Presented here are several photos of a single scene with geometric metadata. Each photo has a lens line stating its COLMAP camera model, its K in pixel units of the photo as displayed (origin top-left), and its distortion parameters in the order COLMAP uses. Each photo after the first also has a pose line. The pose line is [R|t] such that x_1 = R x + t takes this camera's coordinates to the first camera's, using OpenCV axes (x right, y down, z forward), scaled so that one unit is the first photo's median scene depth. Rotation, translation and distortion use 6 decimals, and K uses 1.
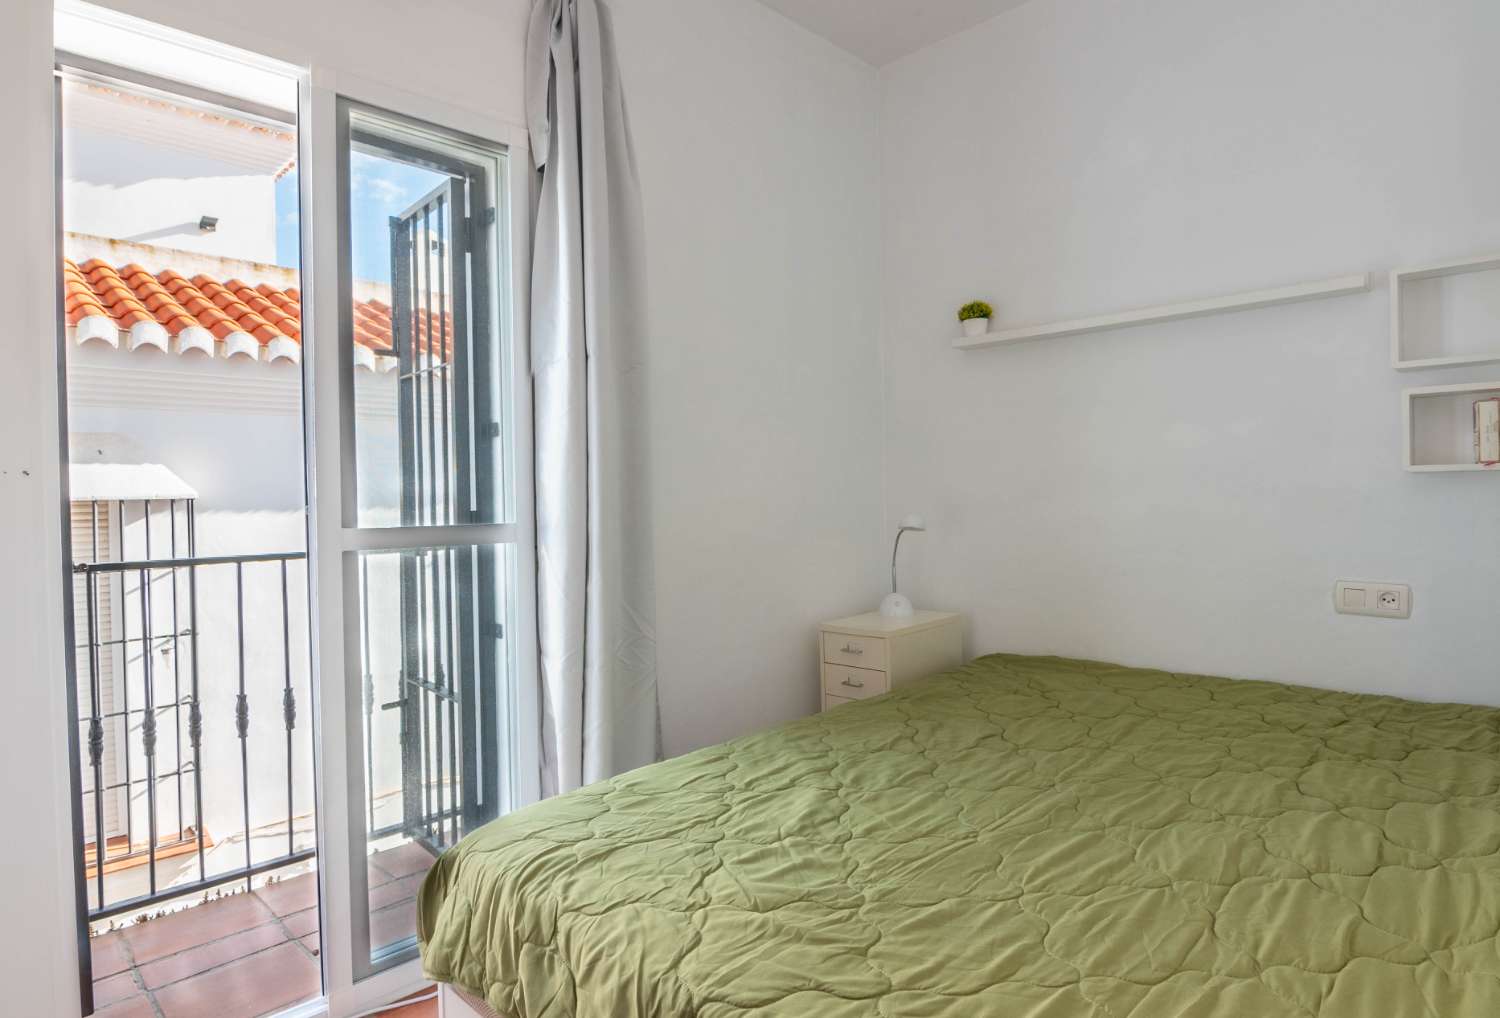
lens RADIAL K [[812.0, 0, 750.4], [0, 812.0, 507.7], [0, 0, 1]] dist [-0.018878, -0.000332]
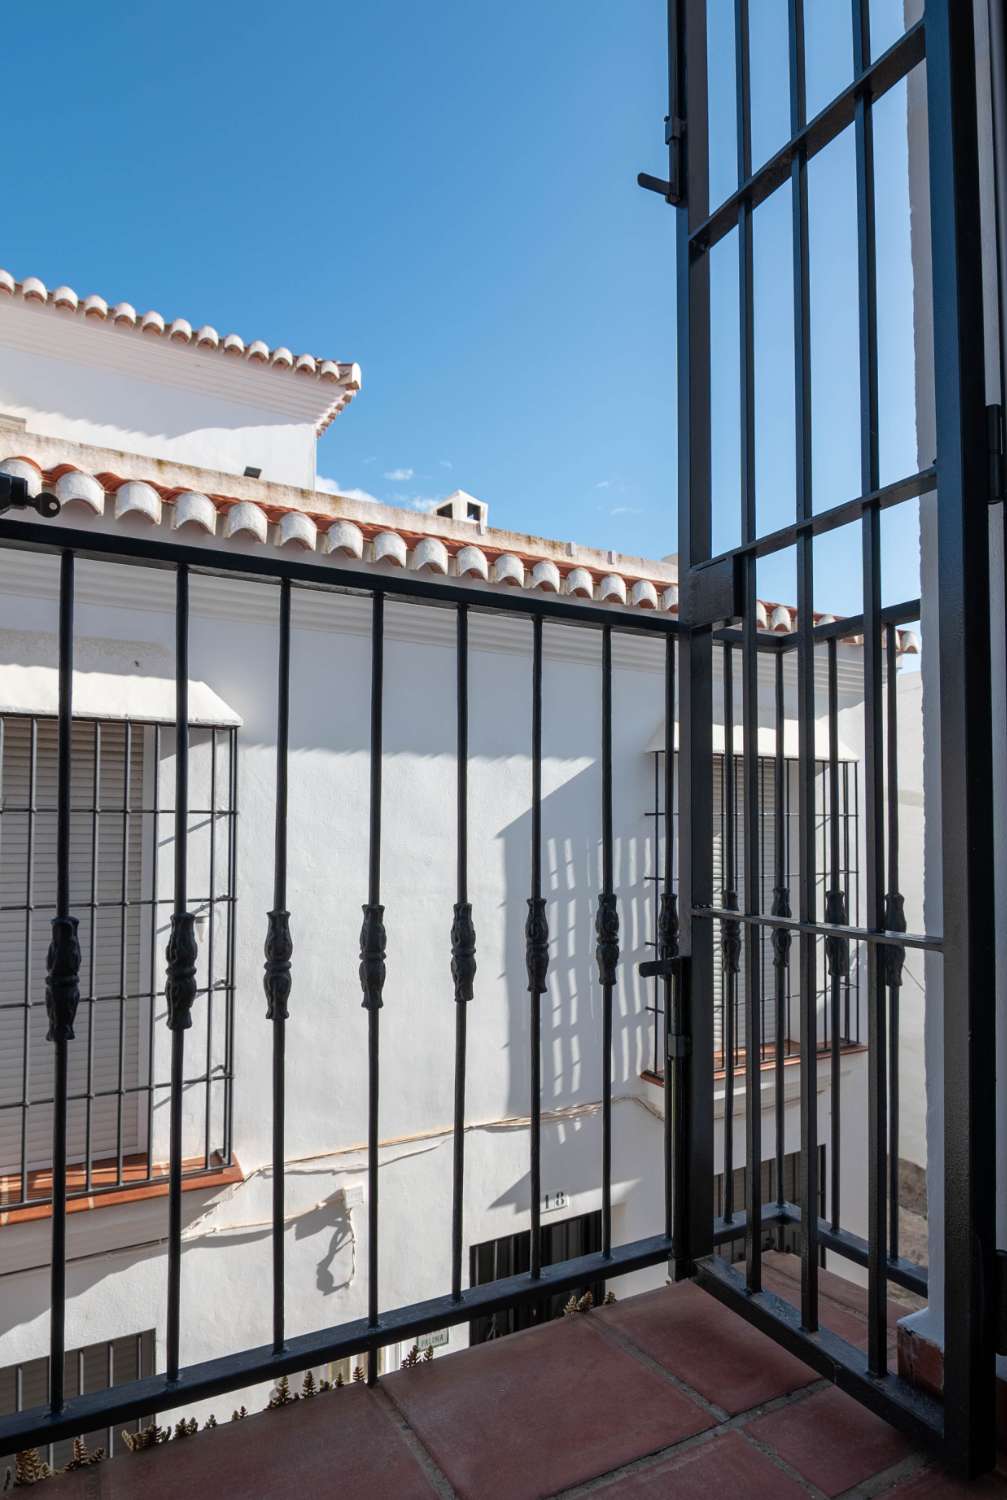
lens RADIAL K [[826.8, 0, 494.4], [0, 826.8, 814.4], [0, 0, 1]] dist [-0.007408, -0.001138]
pose [[0.960146, 0.008661, -0.279364, -0.235665], [-0.020469, 0.999015, -0.039378, 0.104916], [0.278748, 0.043527, 0.959377, 0.313694]]
